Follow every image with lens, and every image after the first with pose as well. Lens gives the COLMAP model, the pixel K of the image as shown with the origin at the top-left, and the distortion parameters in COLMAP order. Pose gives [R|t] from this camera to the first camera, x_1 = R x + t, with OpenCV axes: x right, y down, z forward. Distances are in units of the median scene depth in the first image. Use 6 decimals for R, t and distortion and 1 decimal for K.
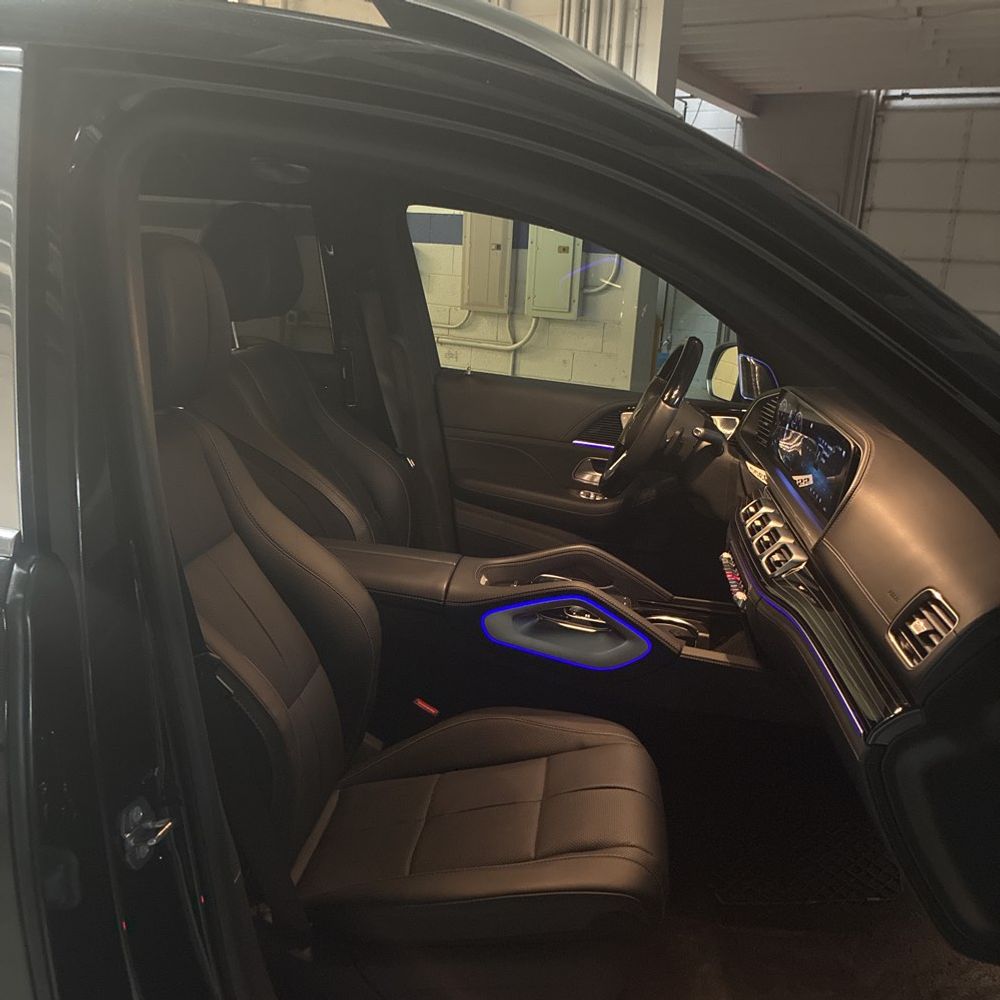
lens RADIAL K [[990.8, 0, 497.0], [0, 990.8, 496.7], [0, 0, 1]] dist [0.010243, 0.000000]
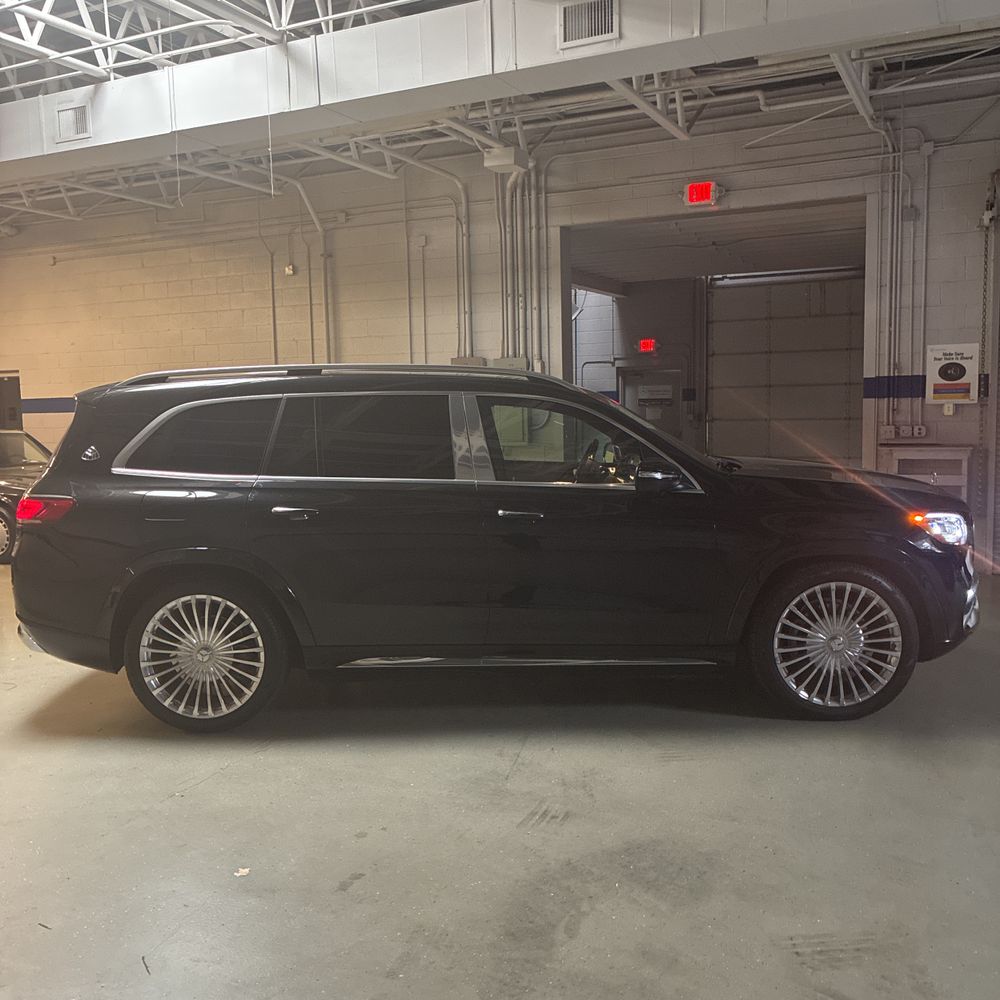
lens RADIAL K [[990.8, 0, 477.5], [0, 990.8, 504.5], [0, 0, 1]] dist [0.010243, 0.000000]
pose [[0.993822, -0.089935, 0.065030, -0.116029], [0.097736, 0.986830, -0.128894, 0.120091], [-0.052582, 0.134454, 0.989524, -0.599818]]
